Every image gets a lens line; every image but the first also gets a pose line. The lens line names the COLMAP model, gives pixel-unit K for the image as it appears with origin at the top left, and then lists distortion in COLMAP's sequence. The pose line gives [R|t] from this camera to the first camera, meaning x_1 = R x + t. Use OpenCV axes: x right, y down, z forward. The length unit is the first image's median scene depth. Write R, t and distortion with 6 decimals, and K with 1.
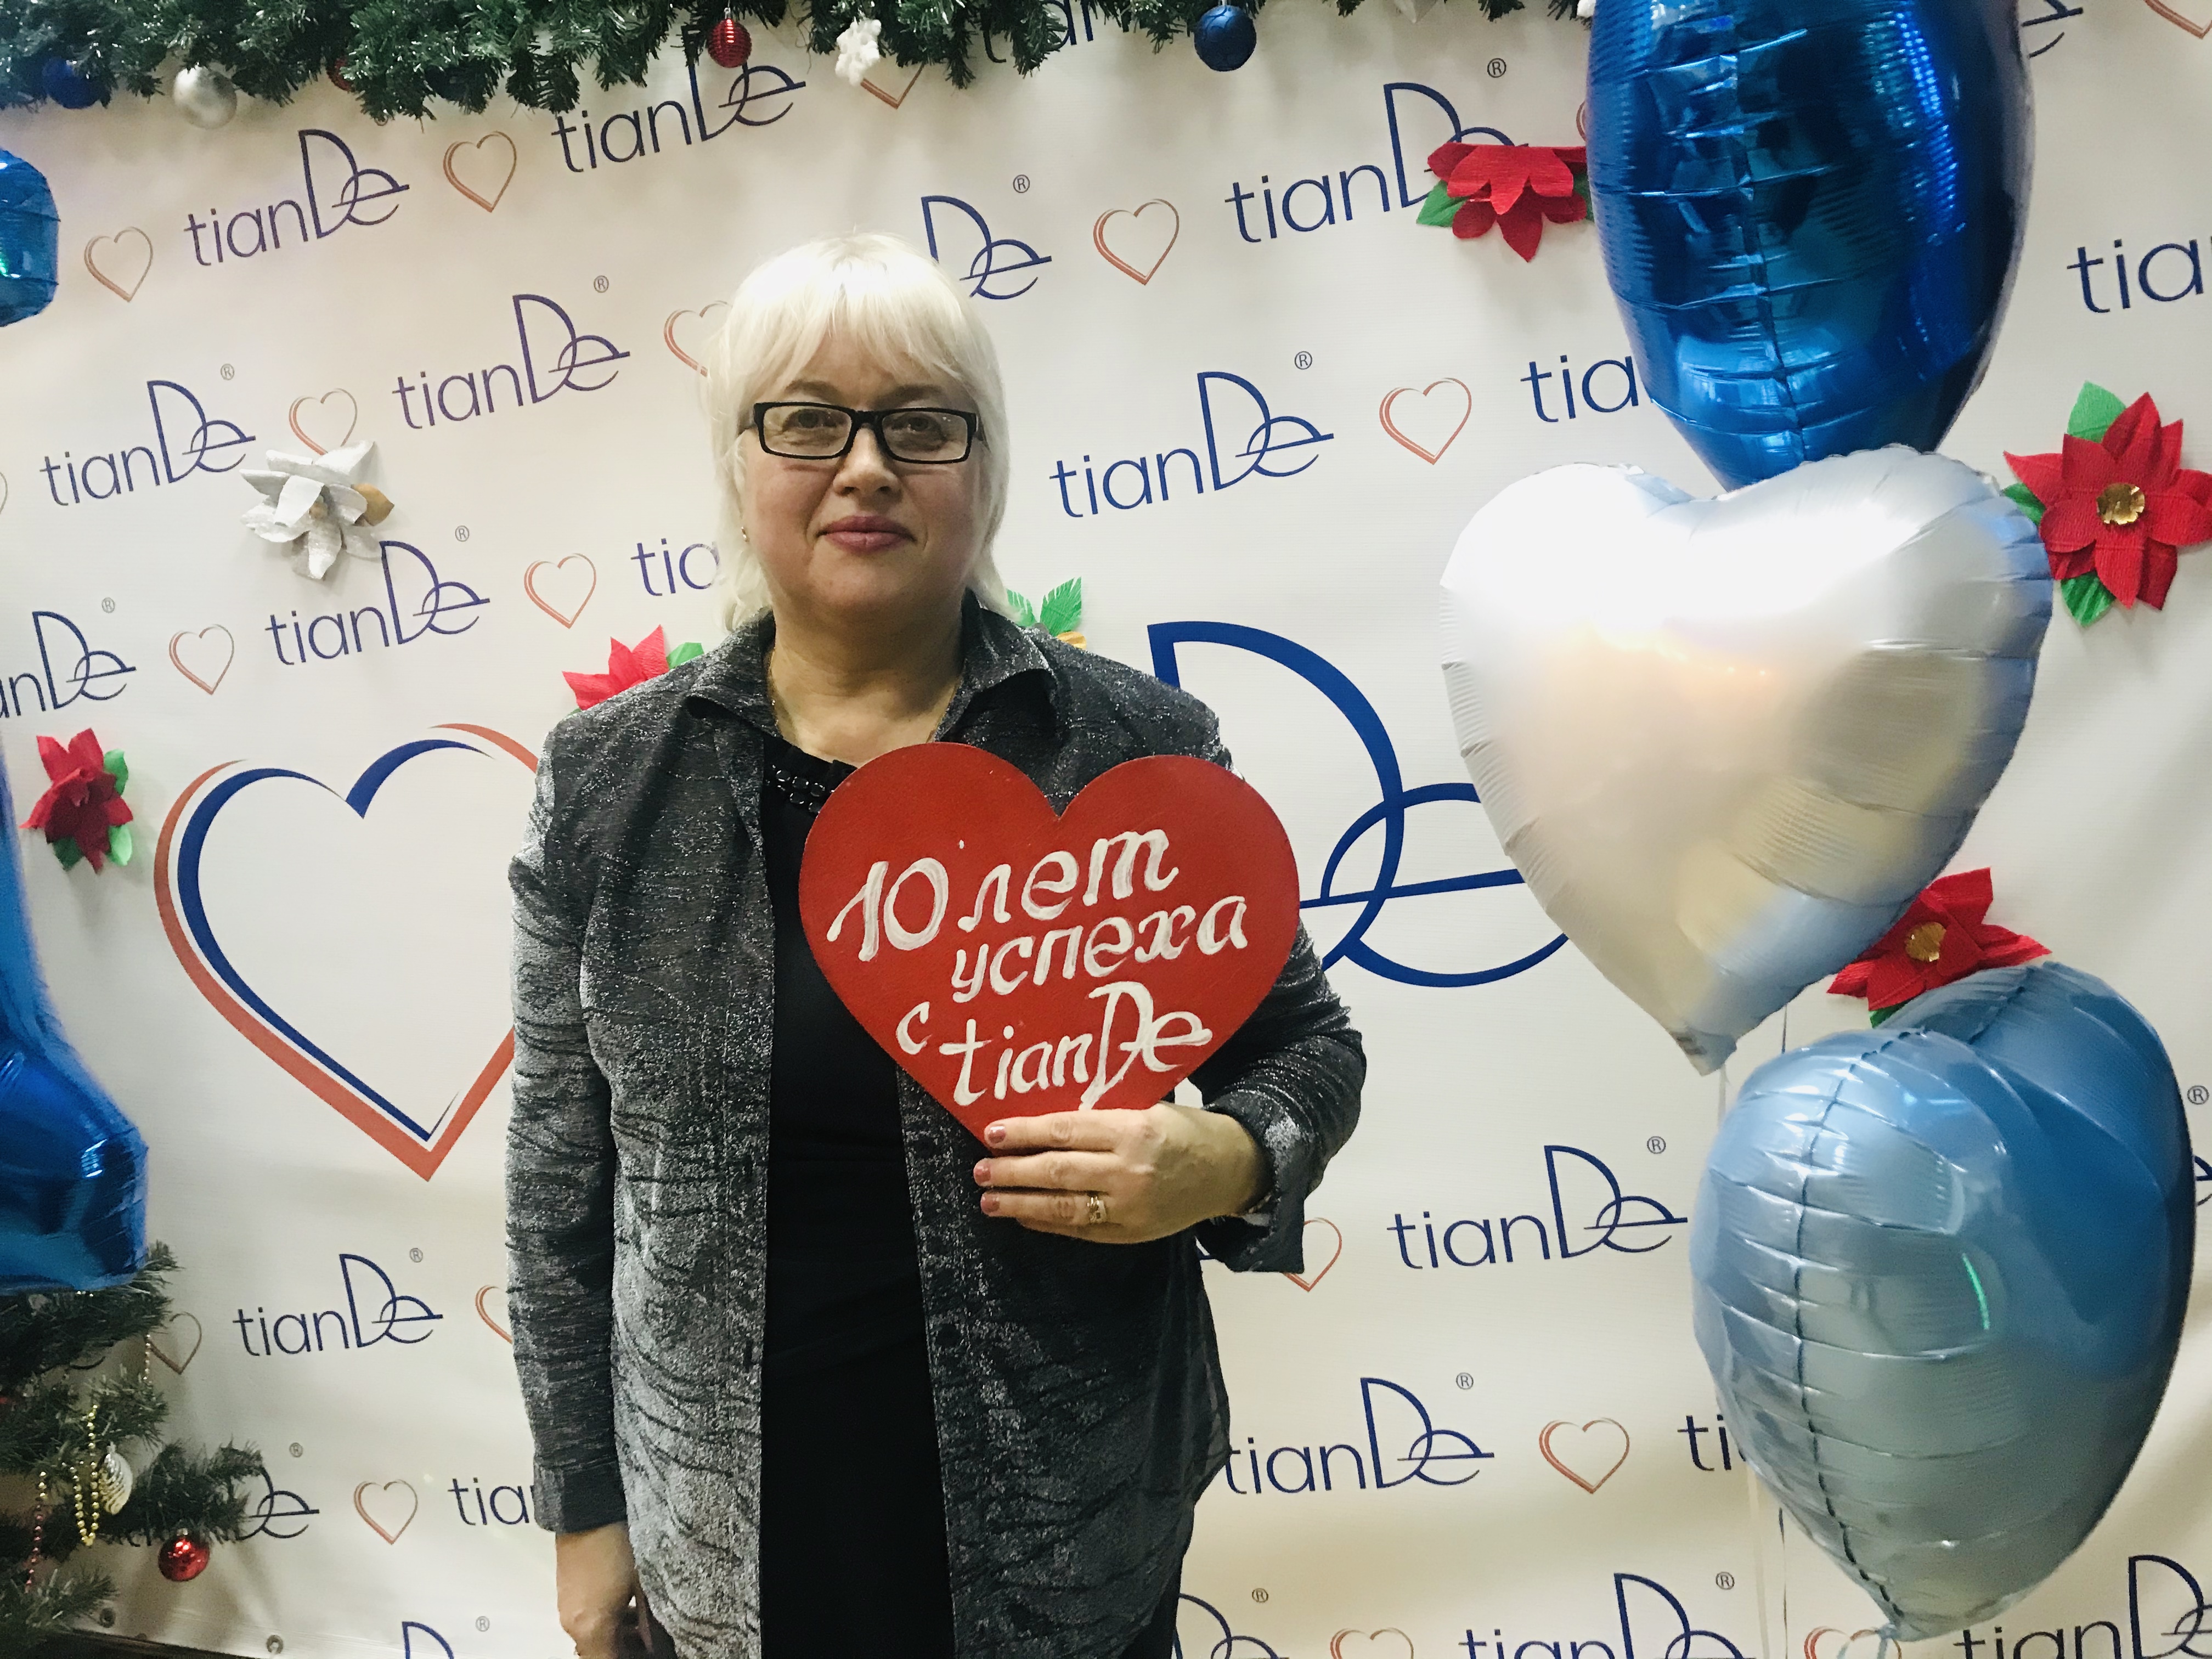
lens RADIAL K [[1779.5, 0, 1094.2], [0, 1779.5, 822.5], [0, 0, 1]] dist [-0.001250, 0.037039]
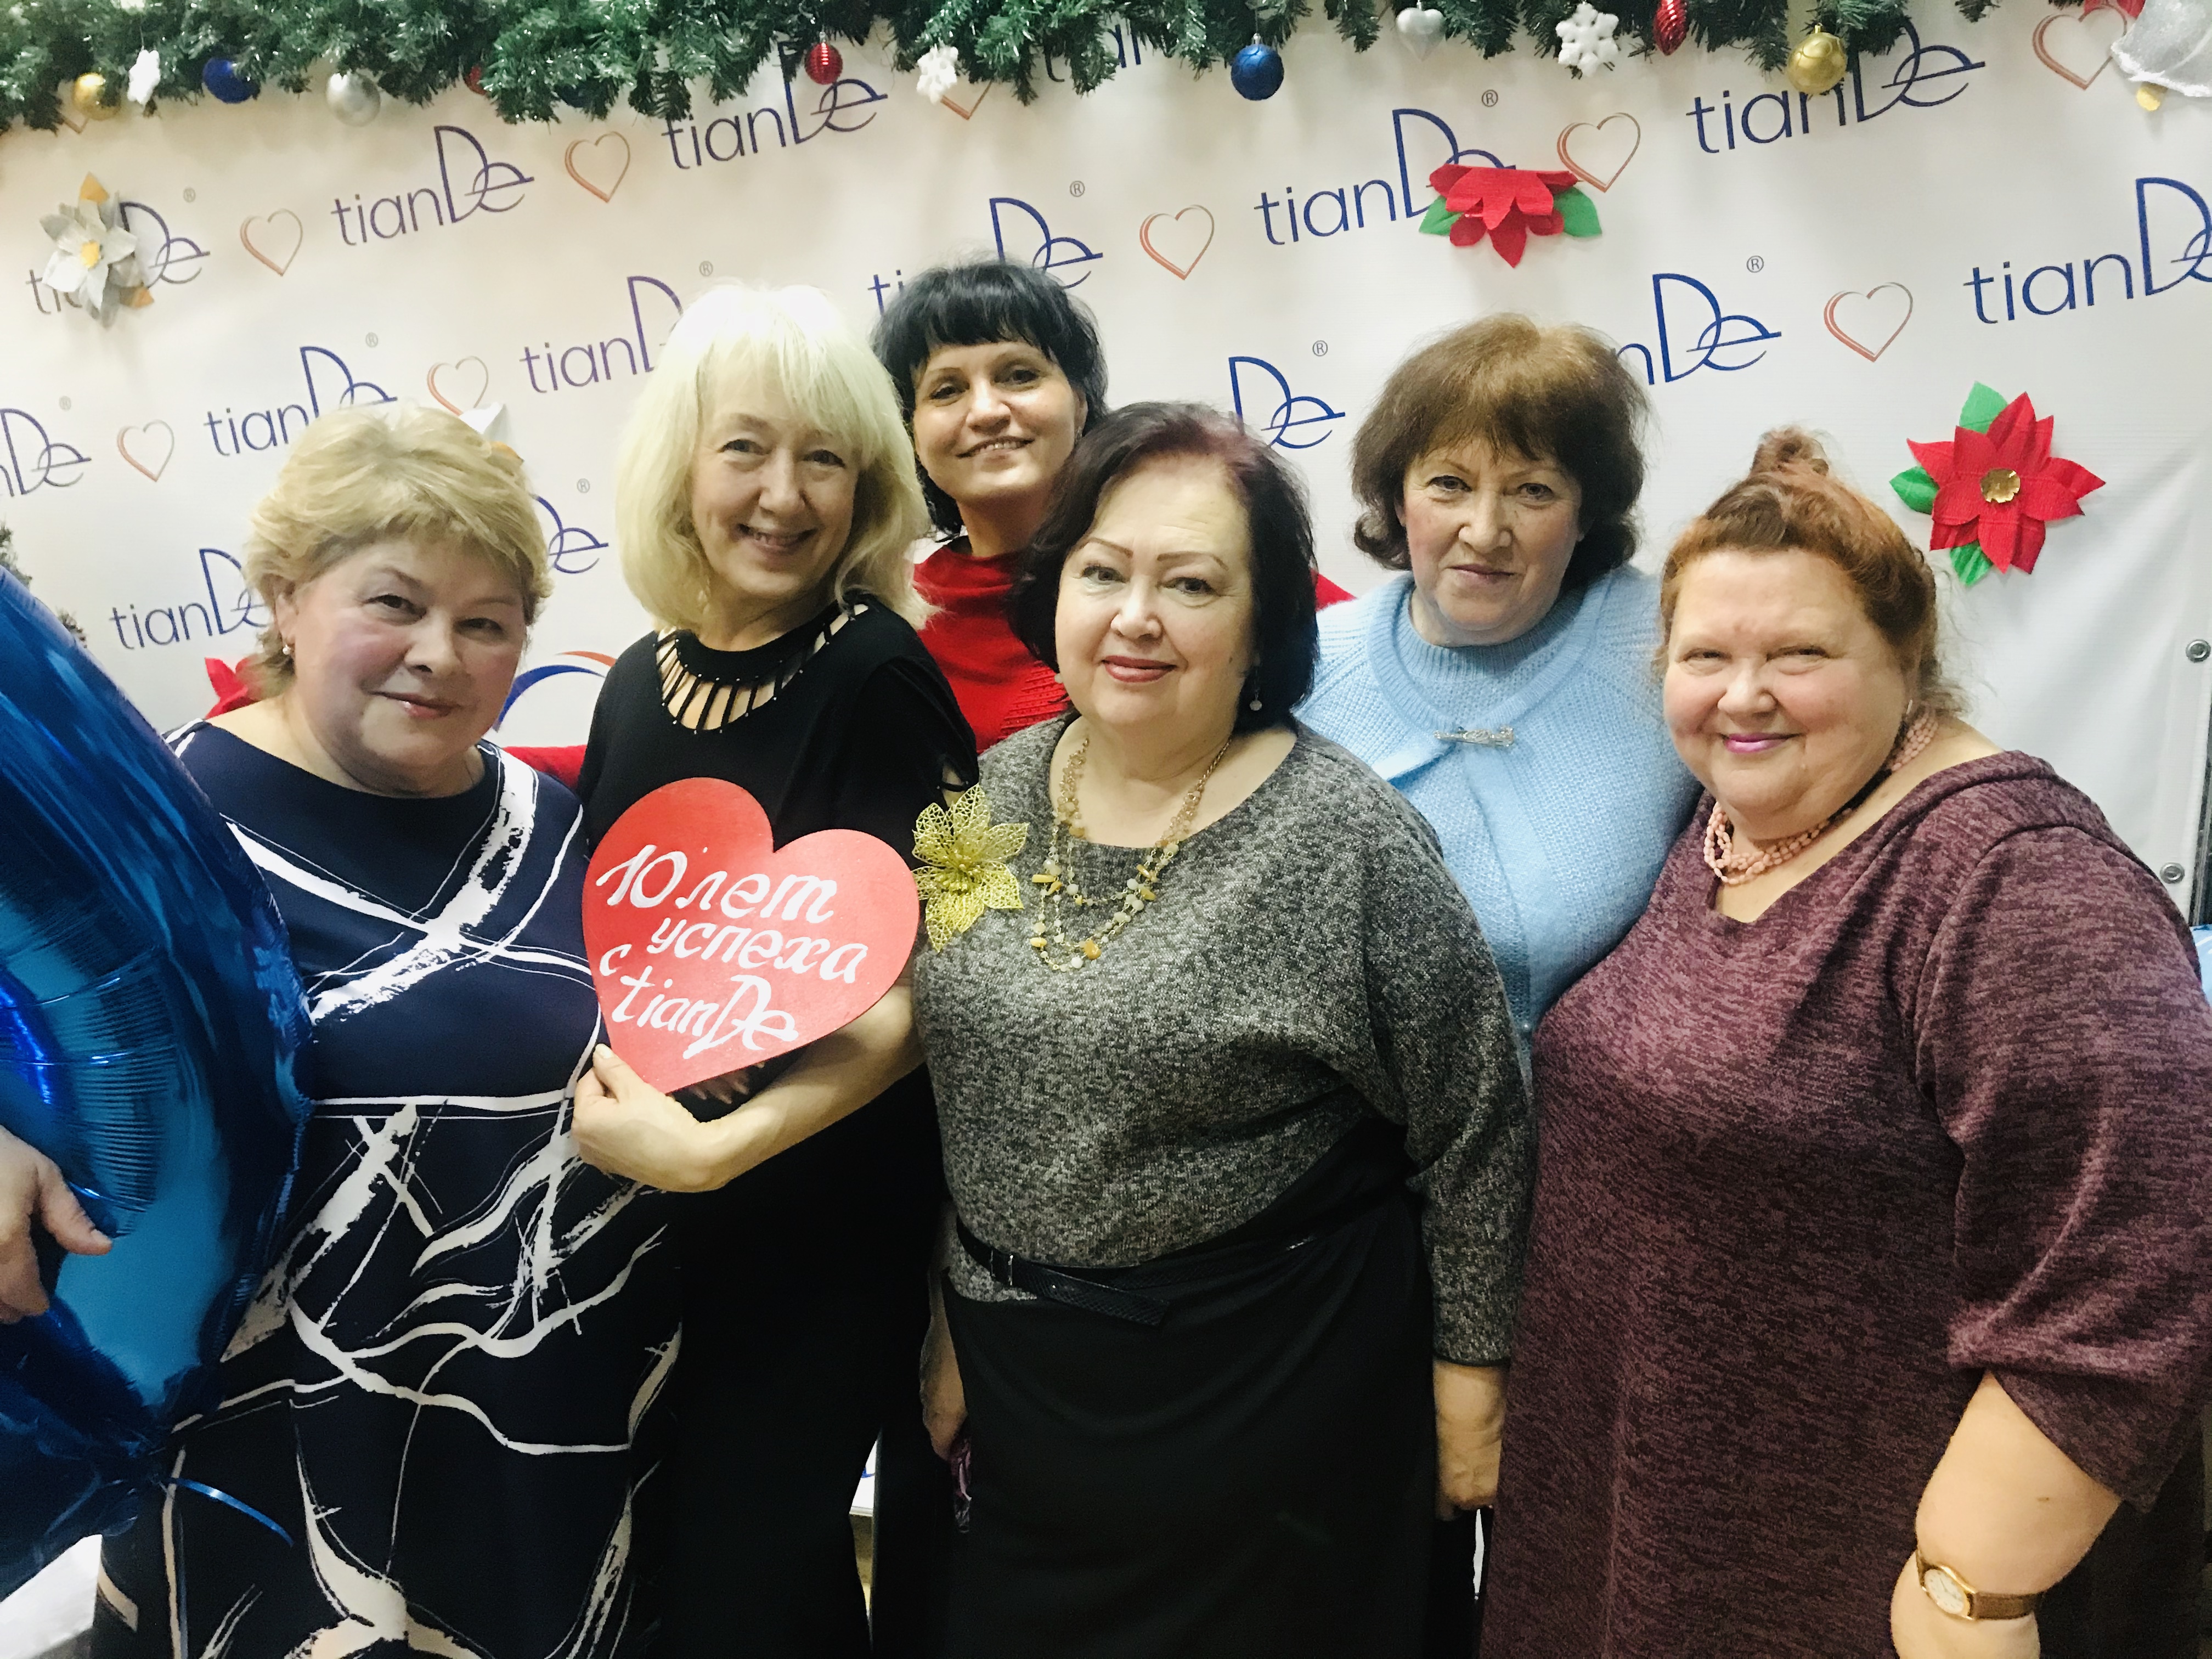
lens RADIAL K [[1761.4, 0, 1106.0], [0, 1761.4, 829.5], [0, 0, 1]] dist [0.000558, 0.022294]
pose [[0.999913, 0.002486, 0.012955, -0.035846], [-0.003428, 0.997306, 0.073271, -0.028637], [-0.012738, -0.073309, 0.997228, -0.167788]]
